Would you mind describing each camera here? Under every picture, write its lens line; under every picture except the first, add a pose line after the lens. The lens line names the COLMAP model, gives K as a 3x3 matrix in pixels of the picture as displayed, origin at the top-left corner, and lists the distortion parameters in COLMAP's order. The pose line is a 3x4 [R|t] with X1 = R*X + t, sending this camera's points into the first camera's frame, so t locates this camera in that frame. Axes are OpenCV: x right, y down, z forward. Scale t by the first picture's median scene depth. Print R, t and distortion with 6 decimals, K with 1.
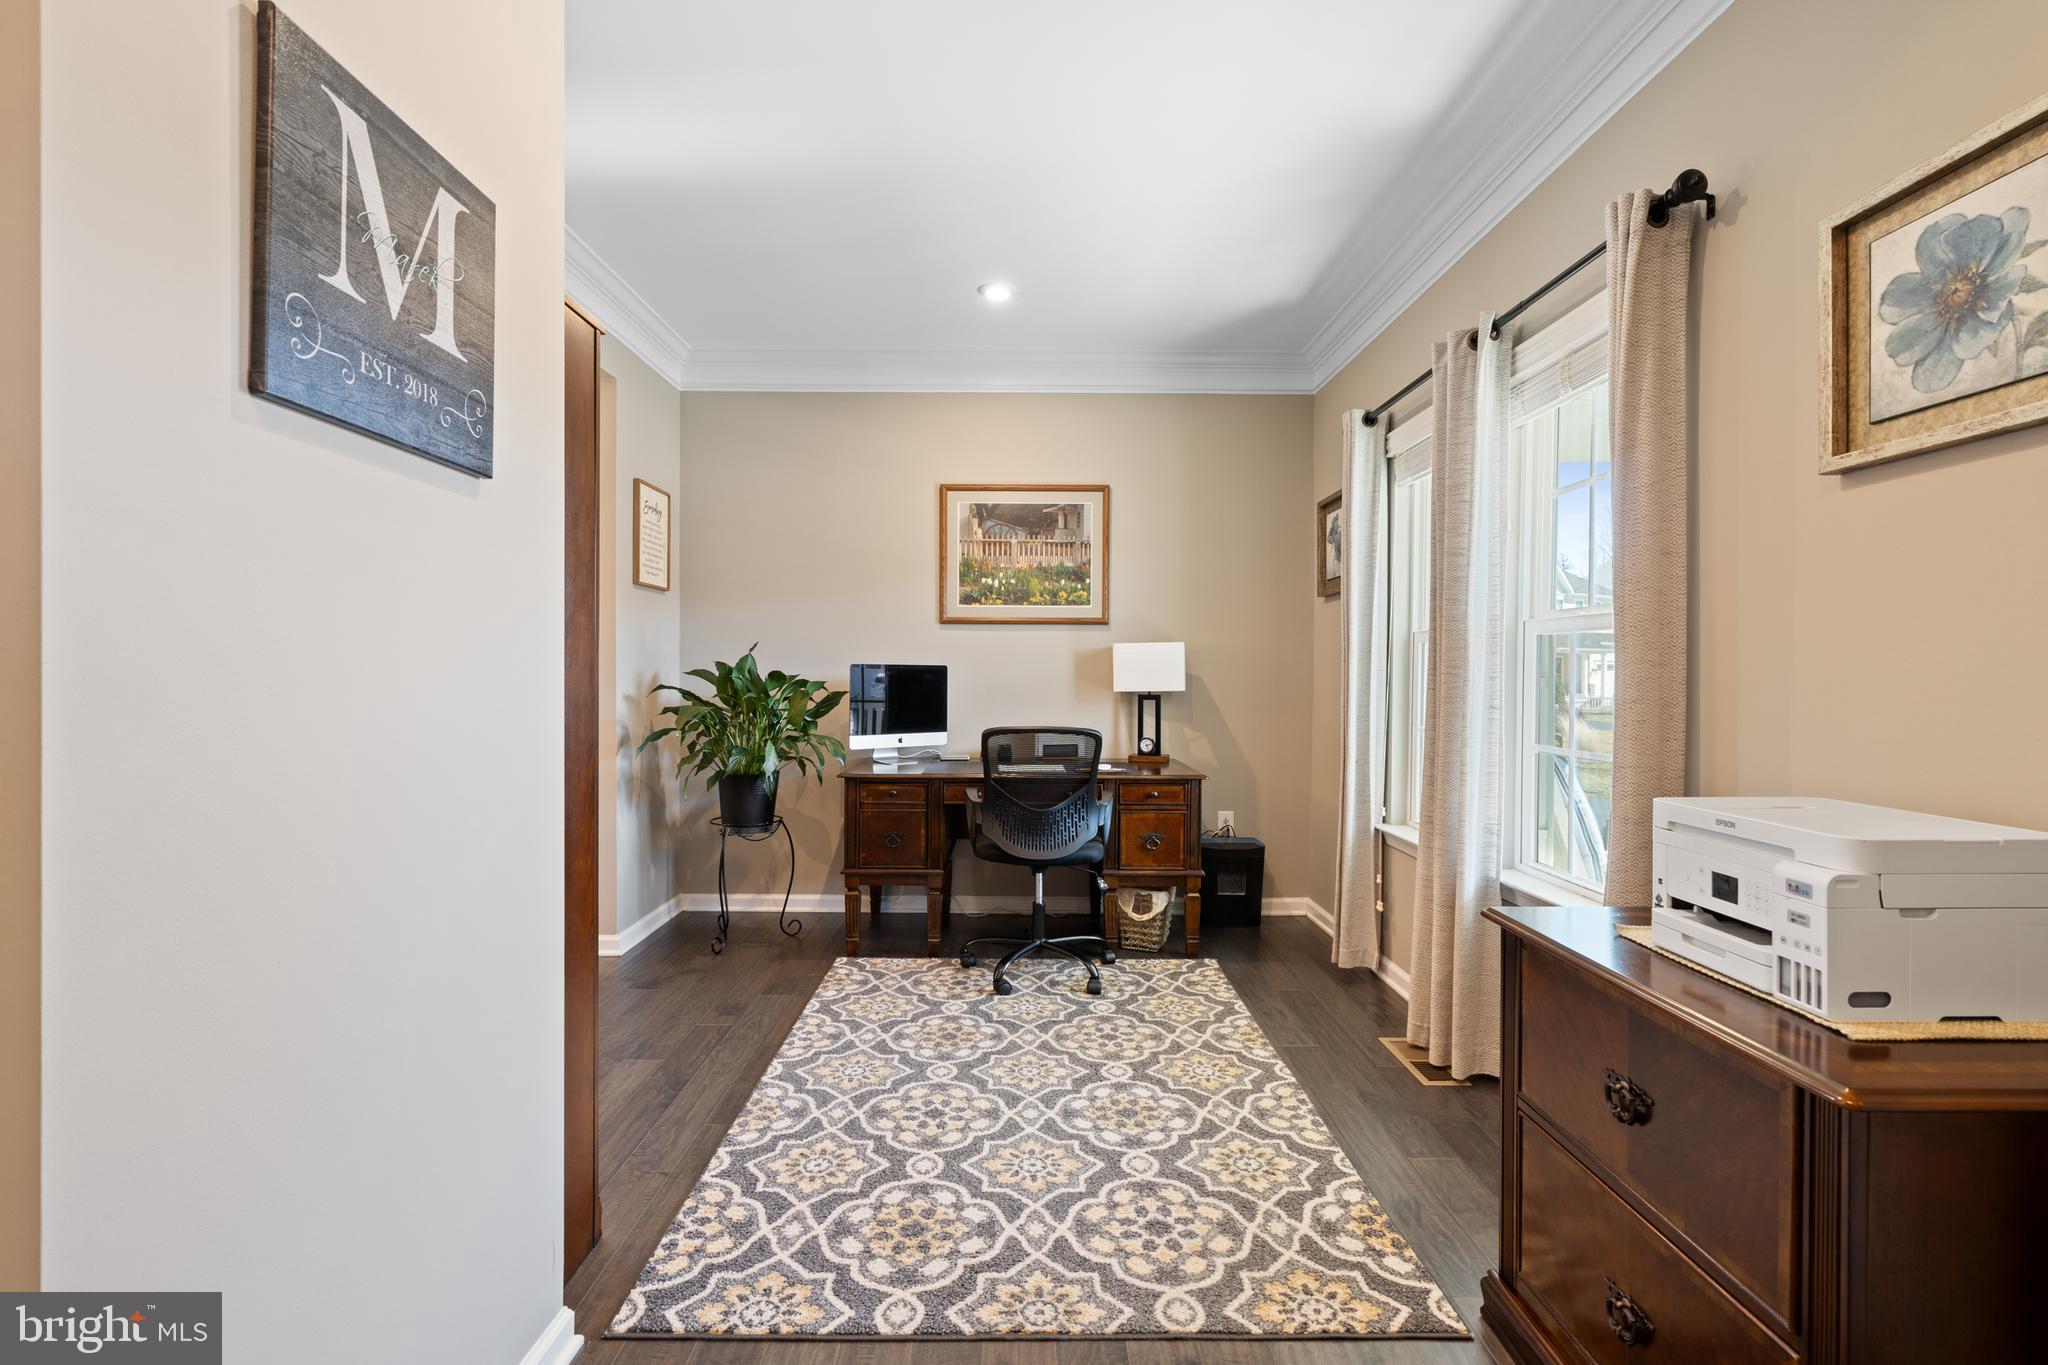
lens RADIAL K [[914.2, 0, 1020.4], [0, 914.2, 681.3], [0, 0, 1]] dist [-0.002954, 0.000241]
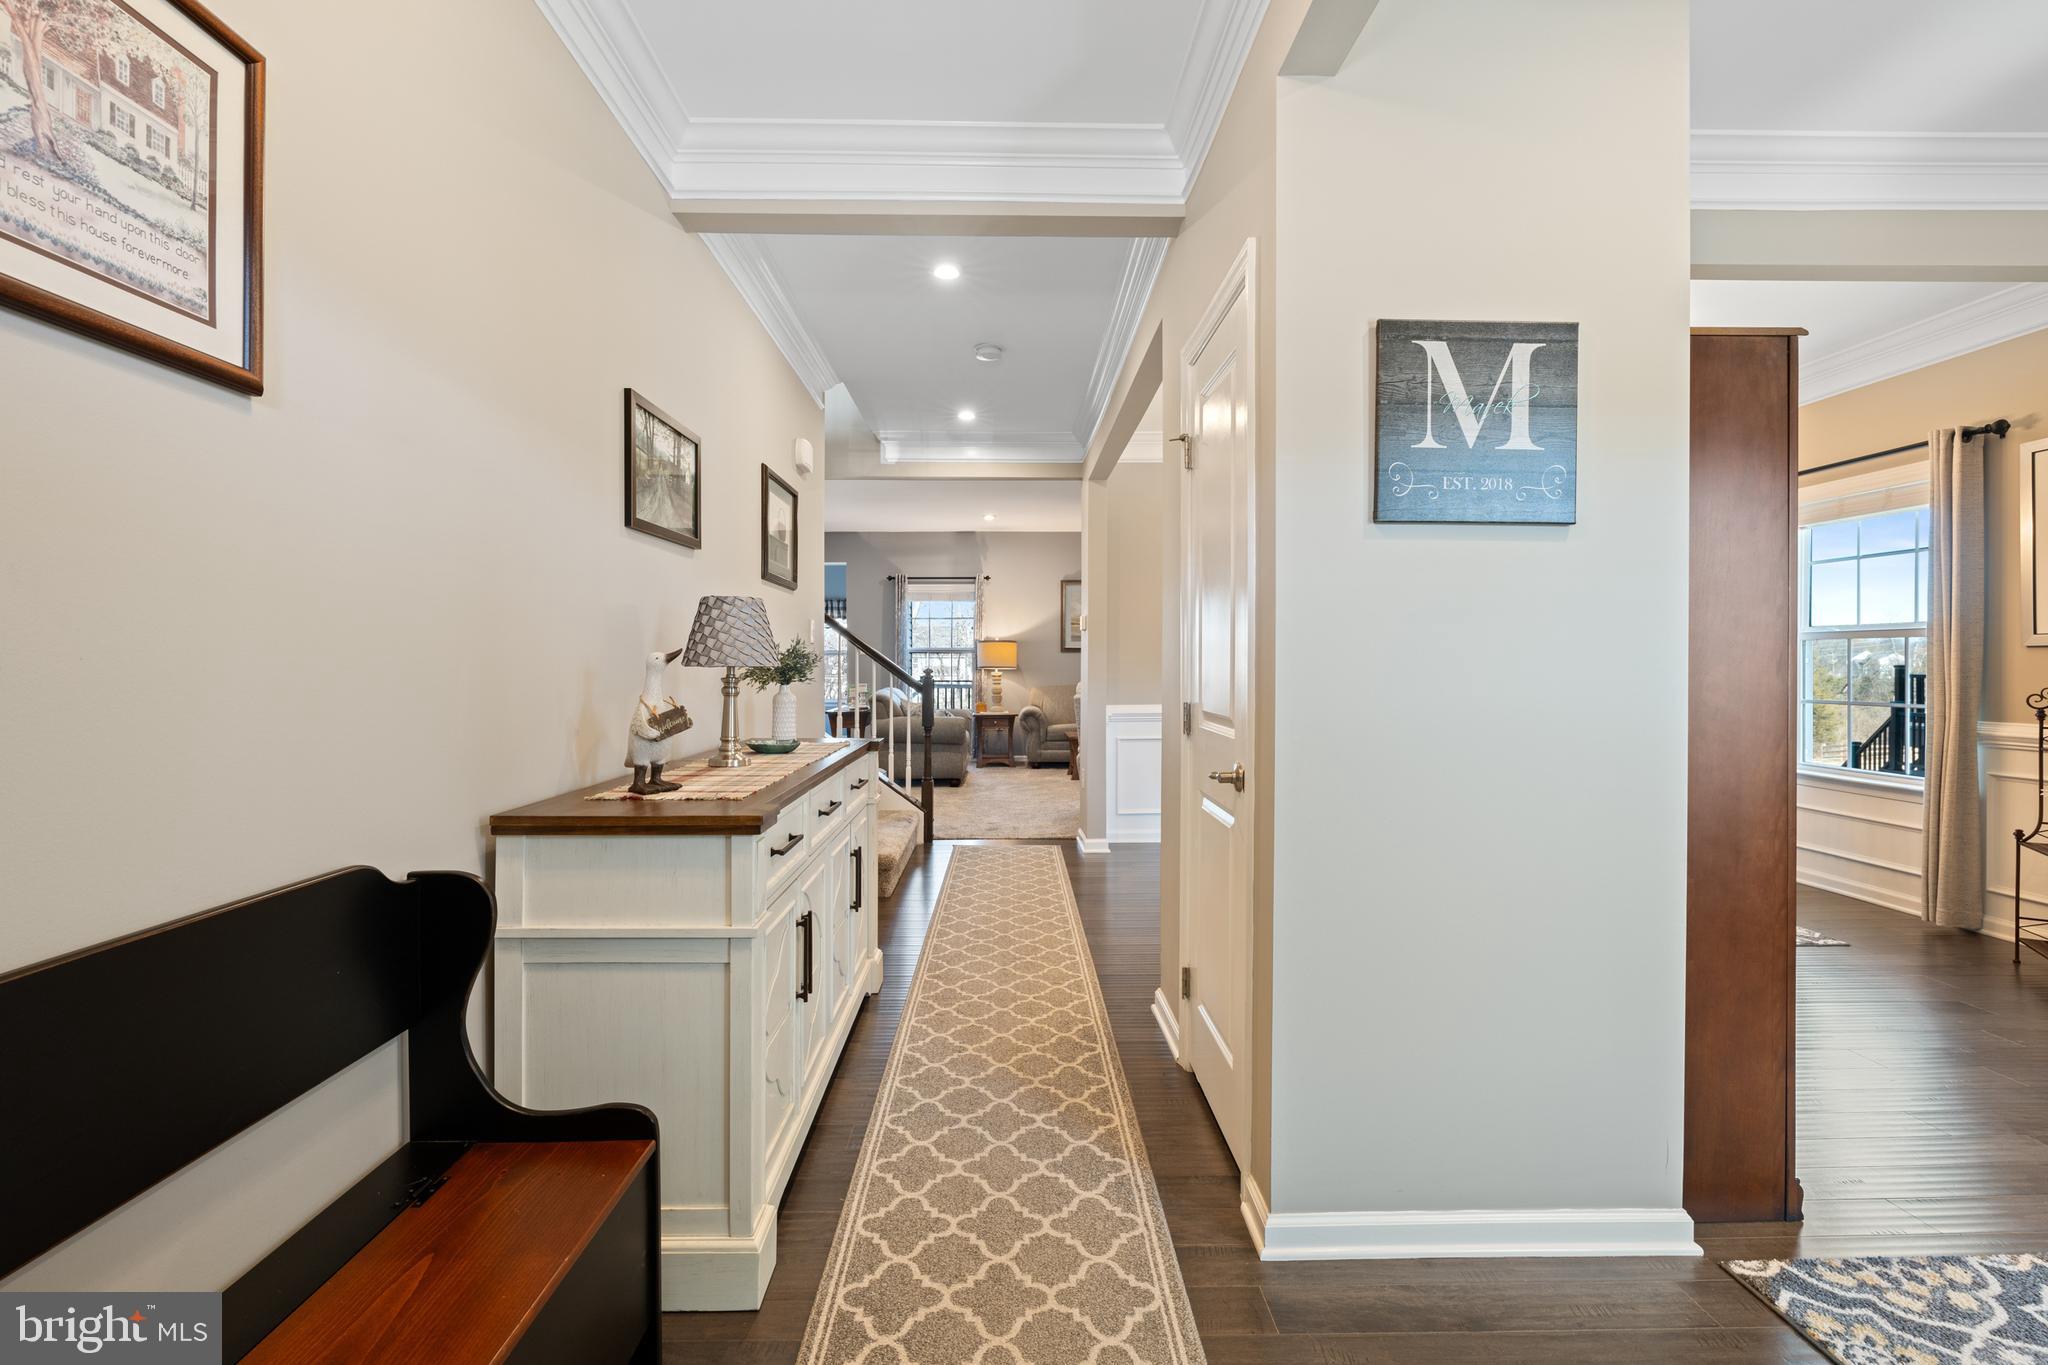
lens RADIAL K [[914.2, 0, 1022.2], [0, 914.2, 674.0], [0, 0, 1]] dist [-0.002954, 0.000241]
pose [[0.019846, 0.002931, -0.999799, 0.838406], [-0.010081, 0.999945, 0.002732, 0.007312], [0.999752, 0.010025, 0.019875, 0.161031]]
